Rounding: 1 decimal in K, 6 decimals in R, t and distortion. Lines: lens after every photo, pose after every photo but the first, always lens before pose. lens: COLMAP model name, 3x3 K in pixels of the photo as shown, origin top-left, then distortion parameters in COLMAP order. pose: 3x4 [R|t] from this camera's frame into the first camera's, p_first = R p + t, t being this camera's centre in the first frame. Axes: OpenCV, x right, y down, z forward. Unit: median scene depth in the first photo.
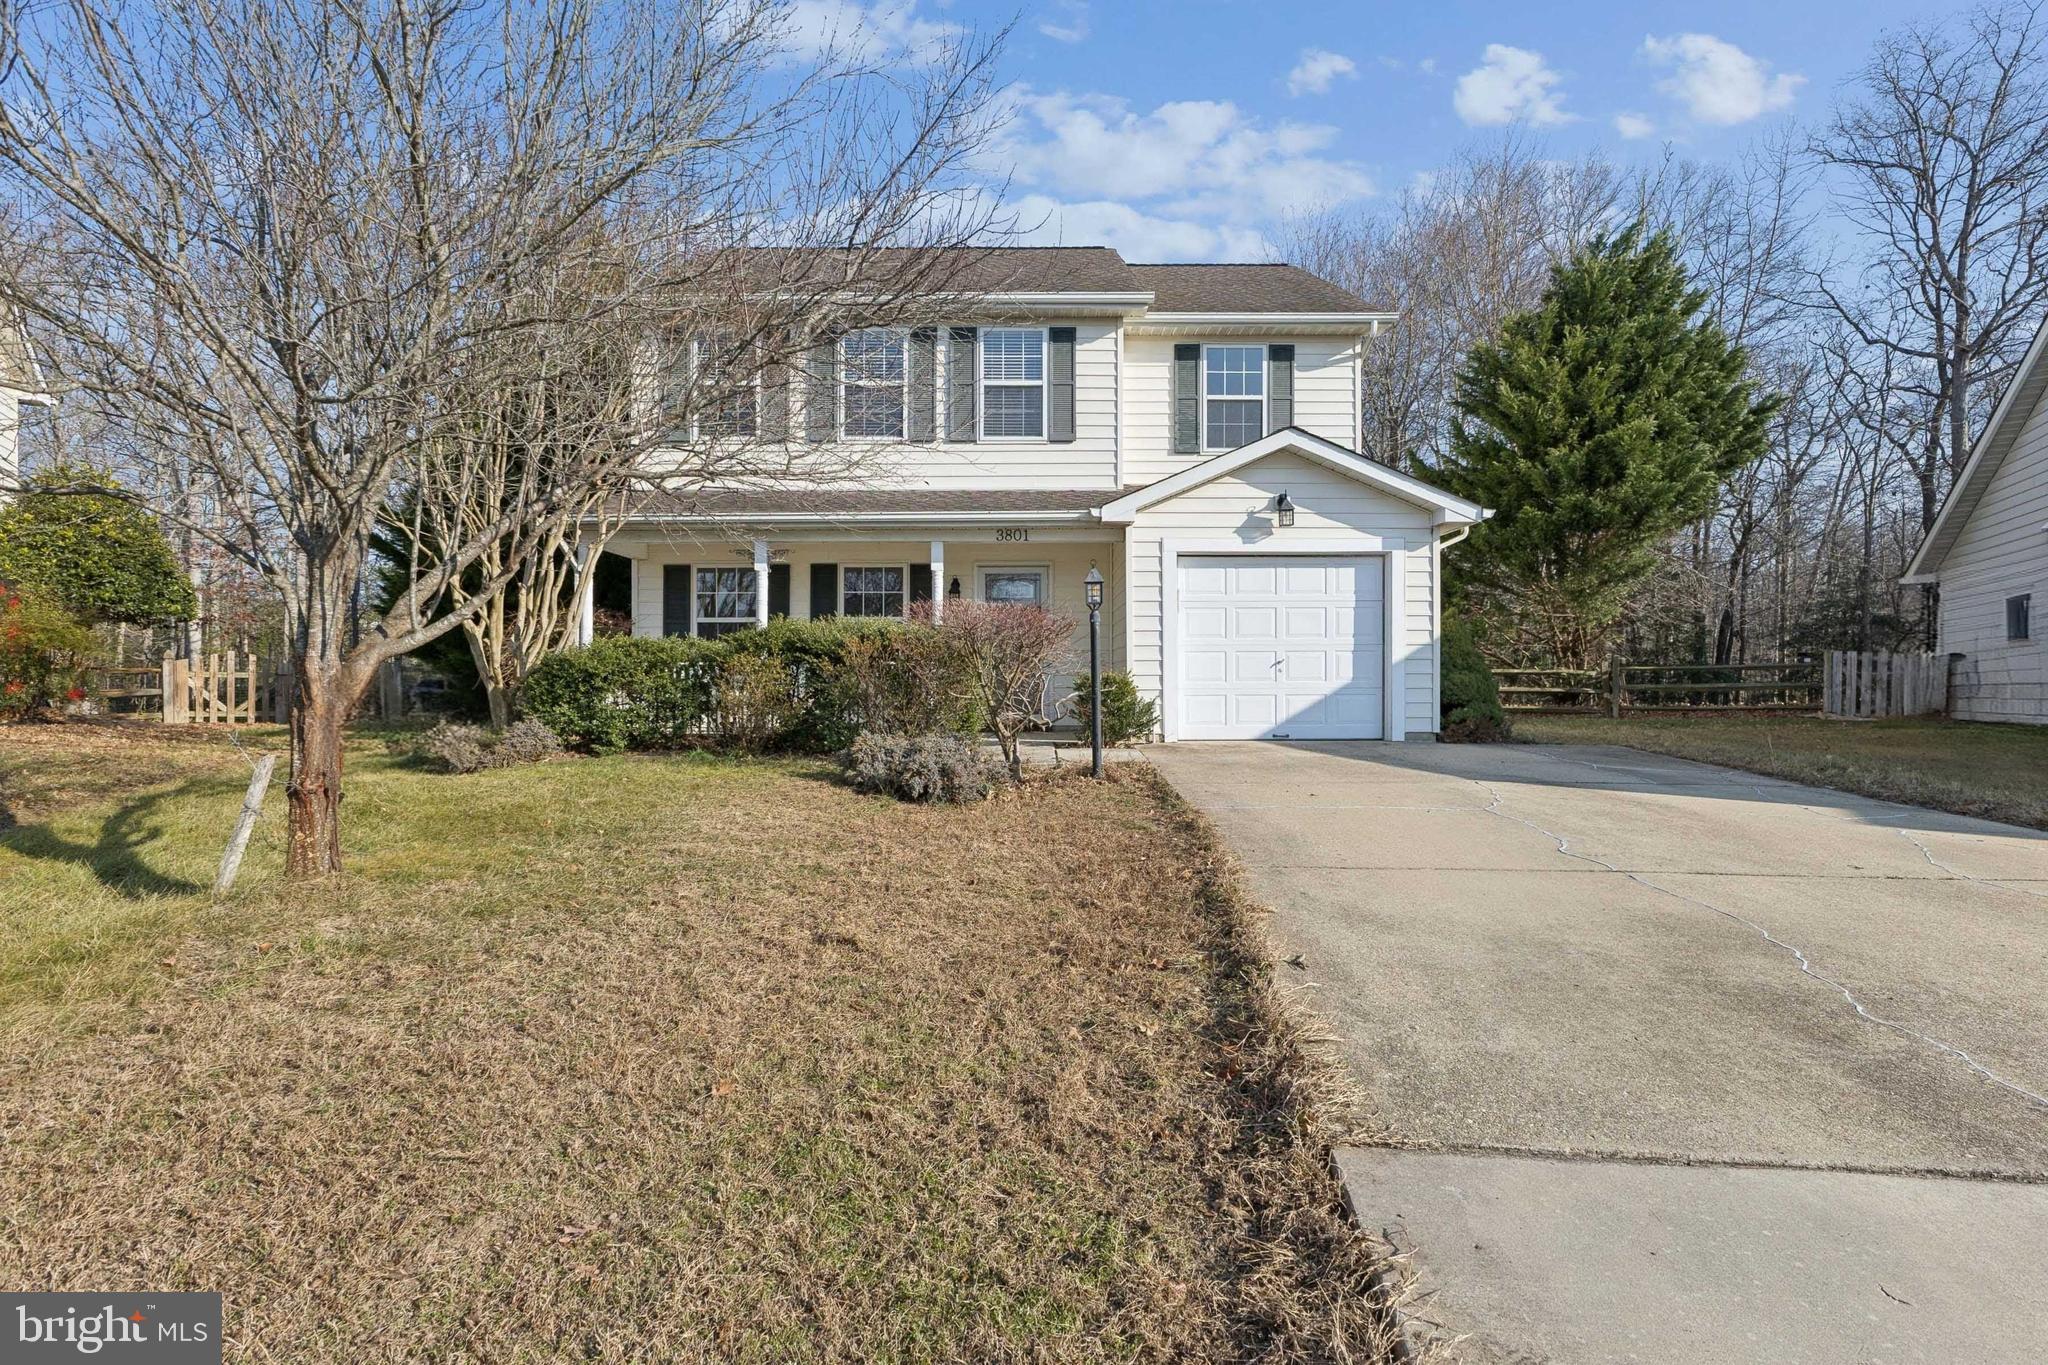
lens RADIAL K [[930.0, 0, 1024.0], [0, 930.0, 682.5], [0, 0, 1]] dist [-0.002186, -0.000396]
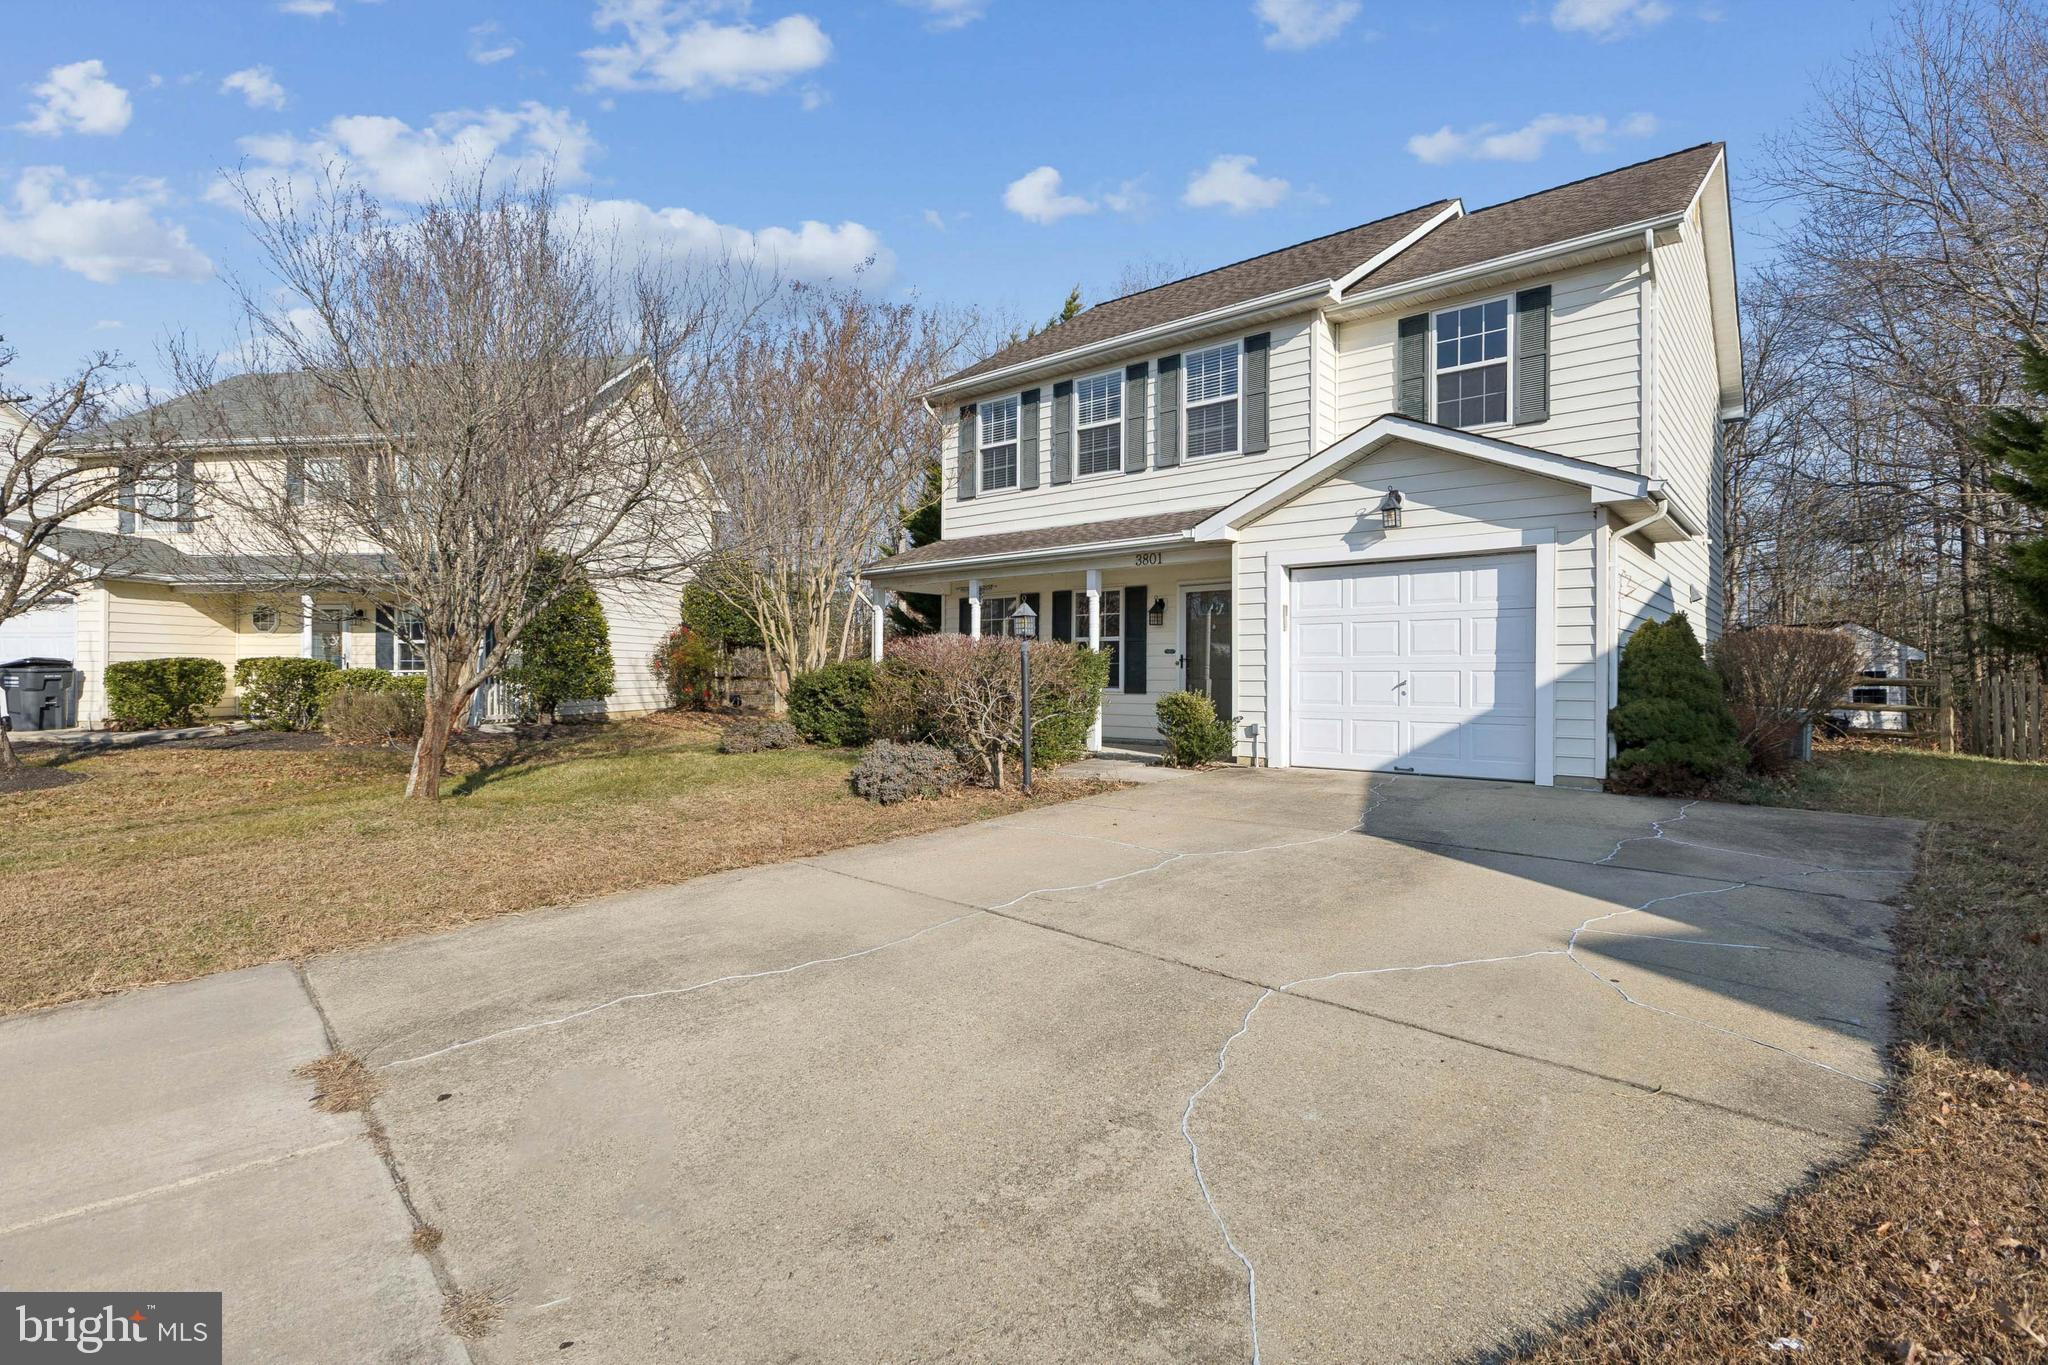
lens RADIAL K [[955.0, 0, 1024.0], [0, 955.0, 682.5], [0, 0, 1]] dist [0.002027, 0.000355]
pose [[0.762928, 0.009315, -0.646417, 0.586306], [-0.008267, 0.999955, 0.004653, -0.024219], [0.646431, 0.001794, 0.762970, 0.093090]]
